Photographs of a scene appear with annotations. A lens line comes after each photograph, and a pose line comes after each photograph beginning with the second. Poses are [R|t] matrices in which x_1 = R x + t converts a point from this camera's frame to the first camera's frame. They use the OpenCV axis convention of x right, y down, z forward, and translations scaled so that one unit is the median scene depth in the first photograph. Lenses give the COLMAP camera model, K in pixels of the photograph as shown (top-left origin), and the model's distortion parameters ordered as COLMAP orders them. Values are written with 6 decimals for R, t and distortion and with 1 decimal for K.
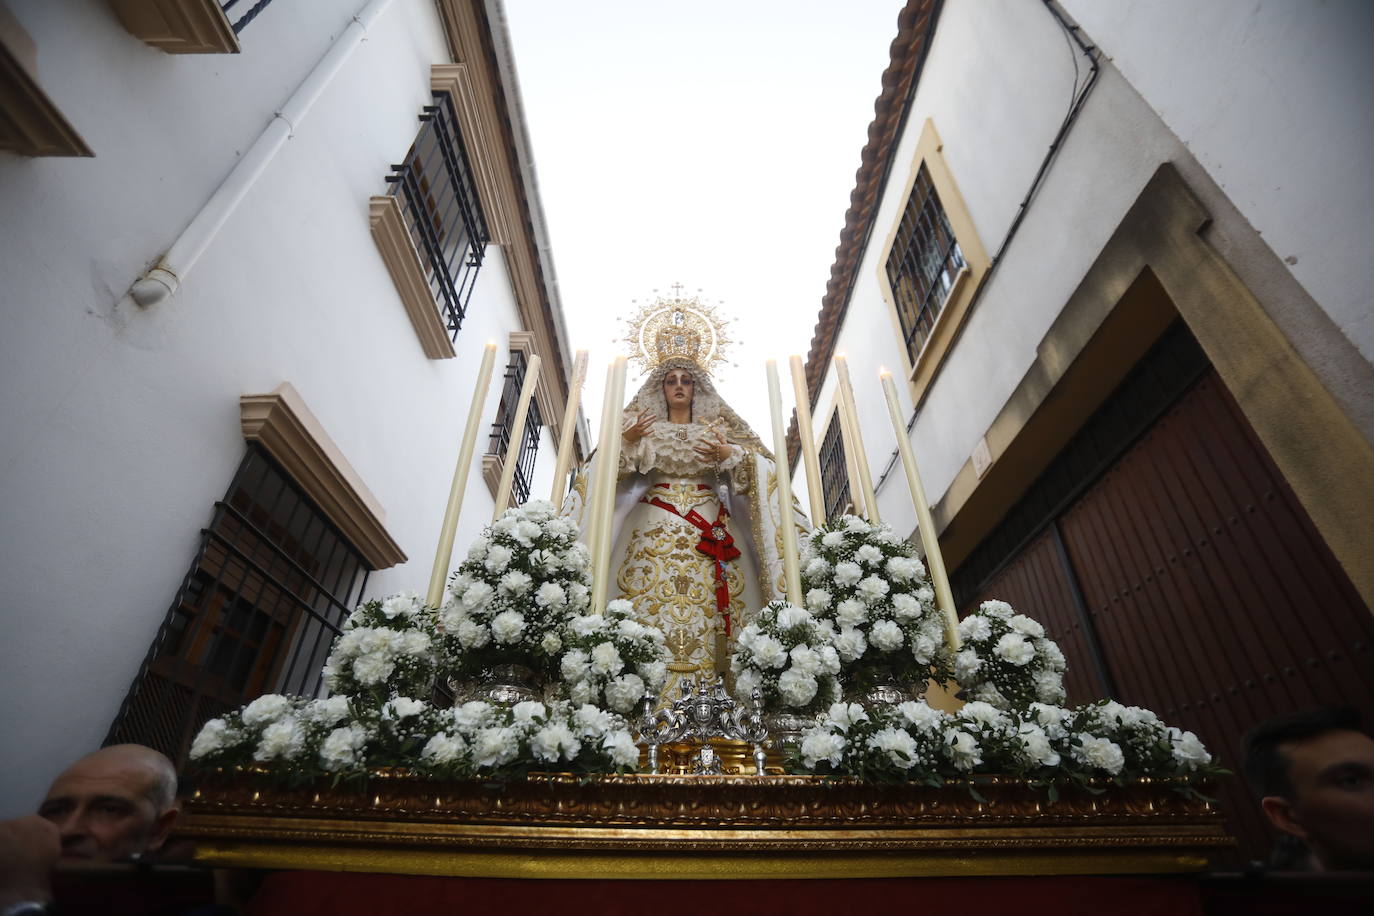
lens RADIAL K [[633.8, 0, 681.5], [0, 633.8, 458.5], [0, 0, 1]] dist [-0.068662, 0.020462]
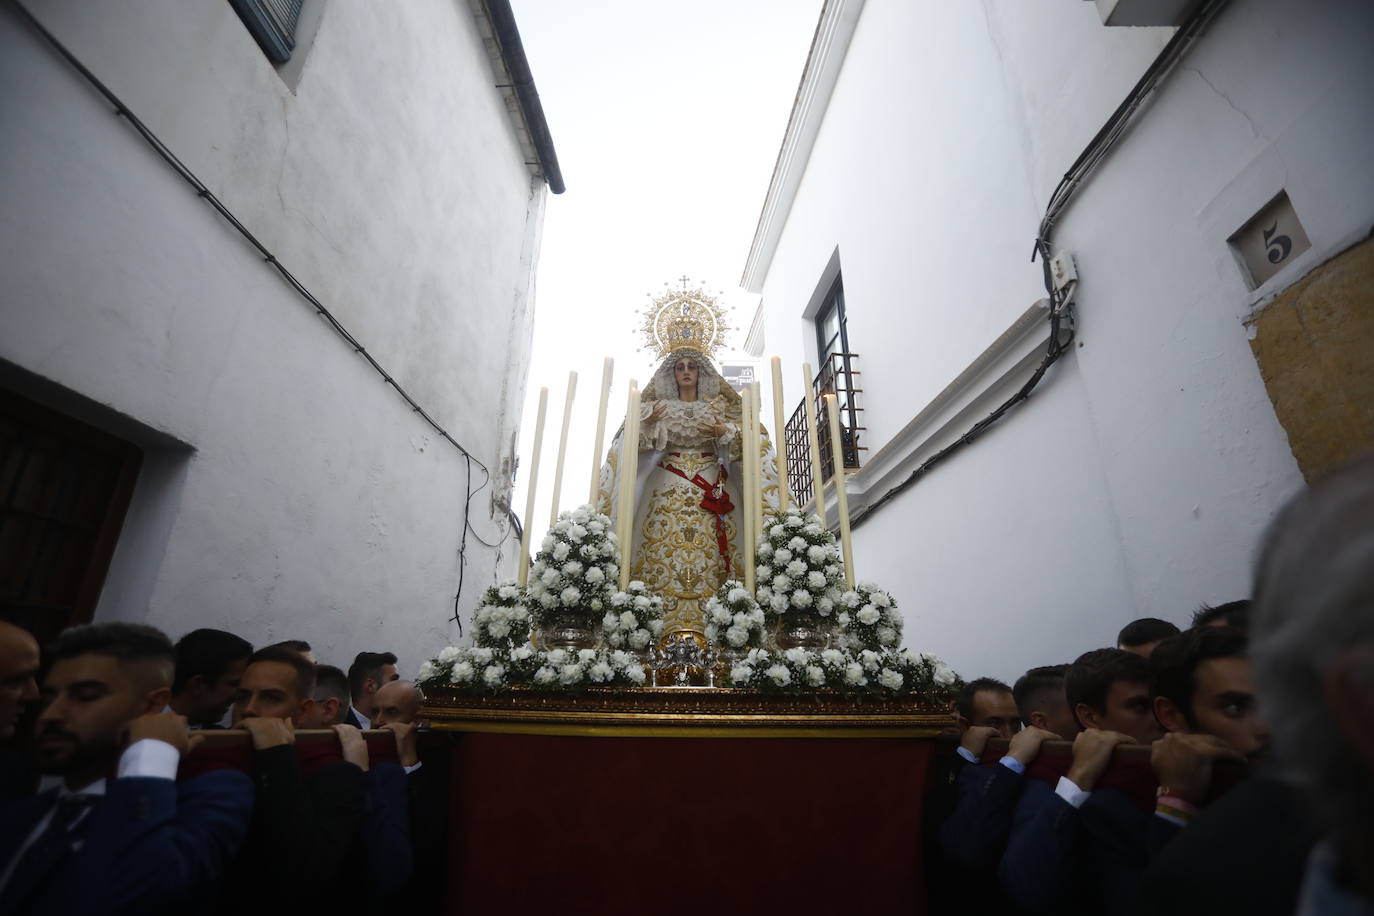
lens RADIAL K [[633.8, 0, 677.3], [0, 633.8, 460.1], [0, 0, 1]] dist [-0.068662, 0.020462]
pose [[0.997355, -0.021153, -0.069538, 0.117095], [0.034500, 0.979845, 0.196759, -0.362477], [0.063975, -0.198638, 0.977983, -0.489331]]
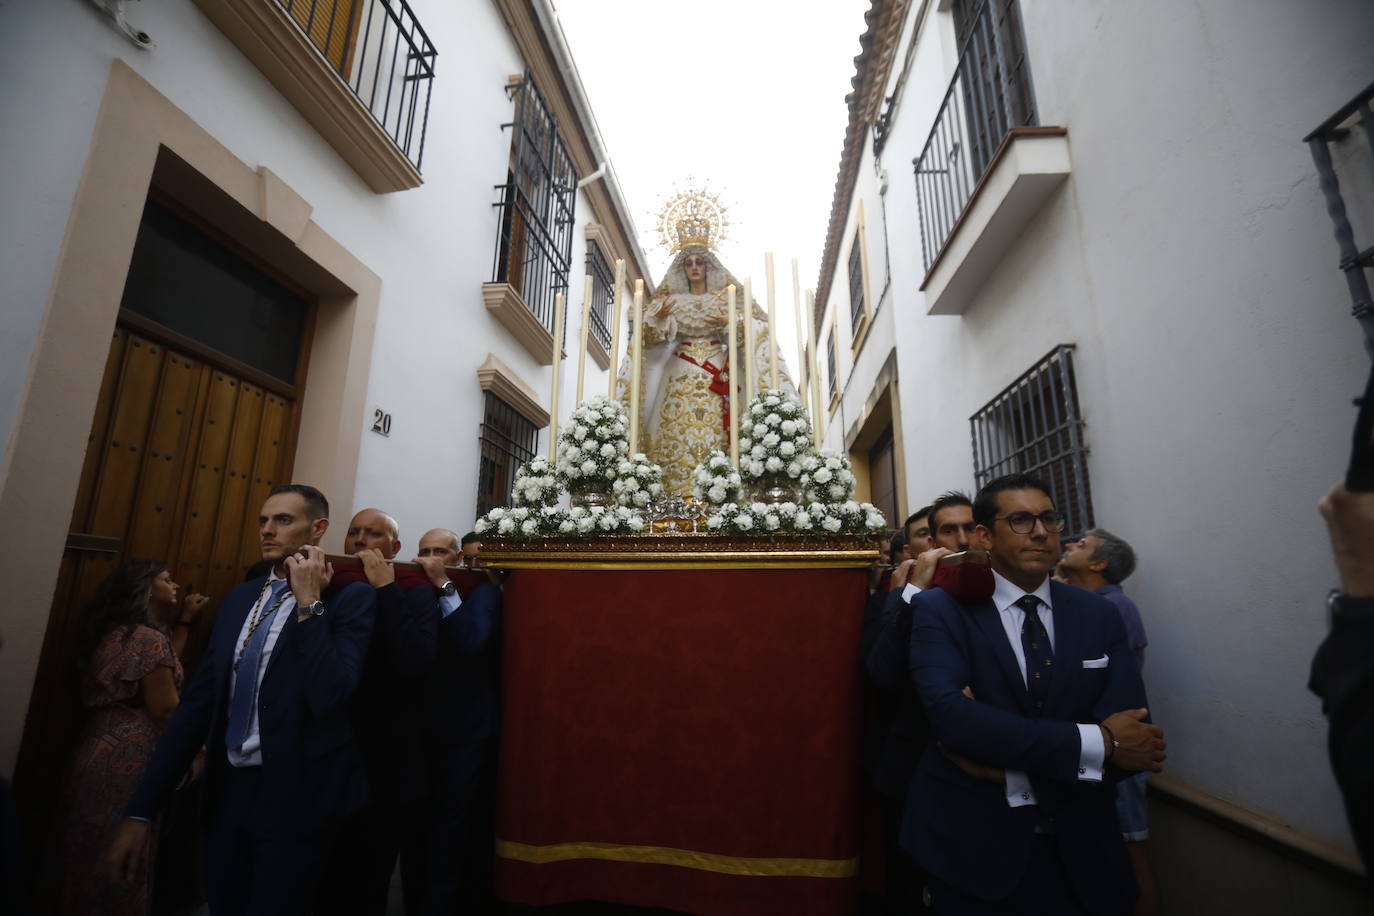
lens RADIAL K [[633.2, 0, 671.5], [0, 633.2, 451.6], [0, 0, 1]] dist [-0.062478, 0.005425]
pose [[0.982895, -0.040466, -0.179665, 0.336268], [0.103891, 0.927347, 0.359492, -0.458241], [0.152064, -0.372009, 0.915689, -0.779637]]
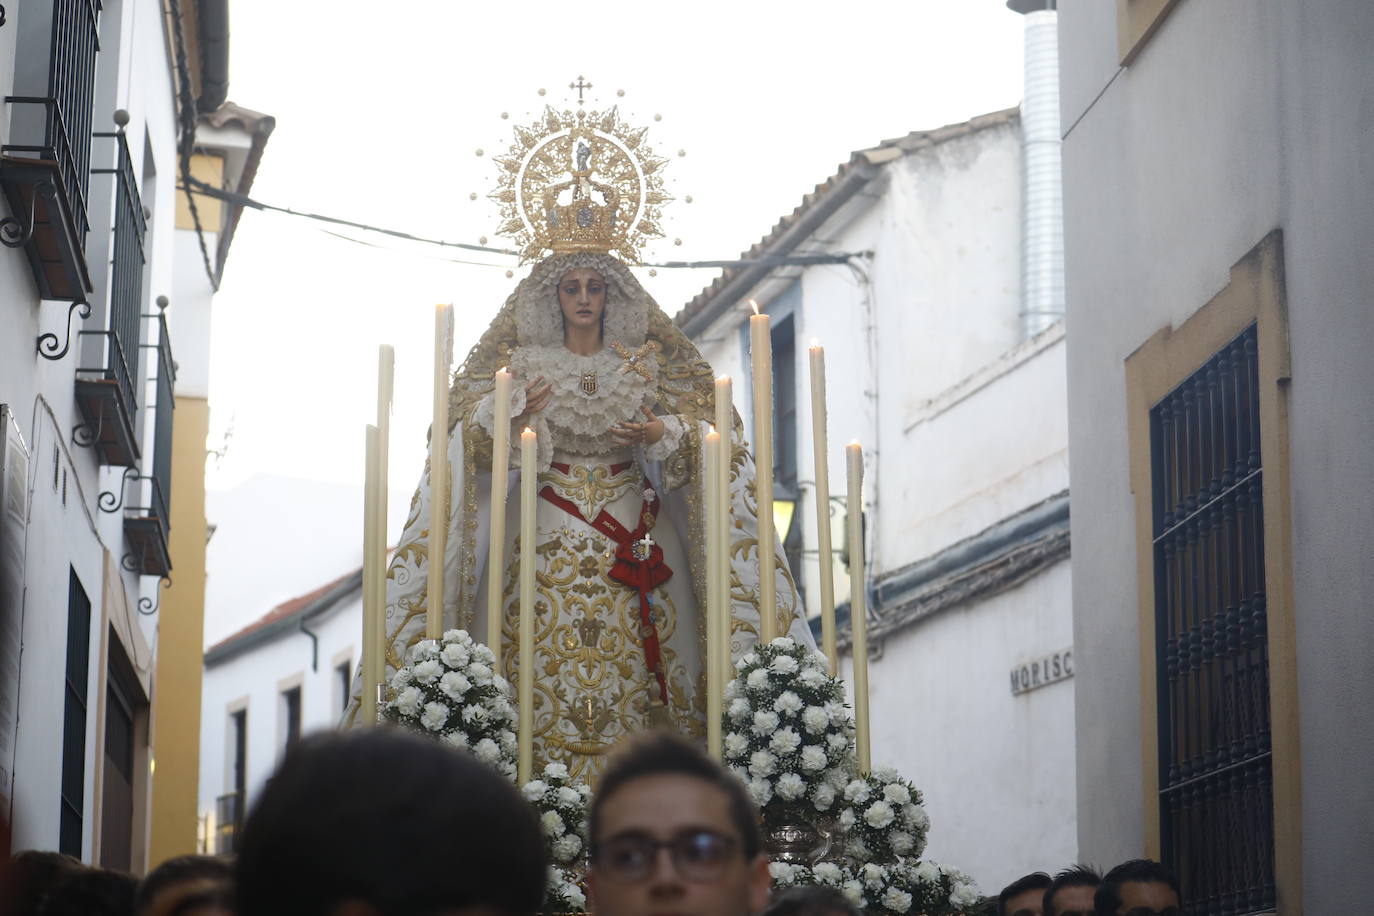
lens RADIAL K [[3094.6, 0, 727.1], [0, 3094.6, 384.1], [0, 0, 1]] dist [0.030594, 0.000000]
pose [[0.995737, 0.004568, 0.092124, -0.272203], [-0.038755, 0.927053, 0.372921, -2.226017], [-0.083700, -0.374902, 0.923278, -3.490093]]
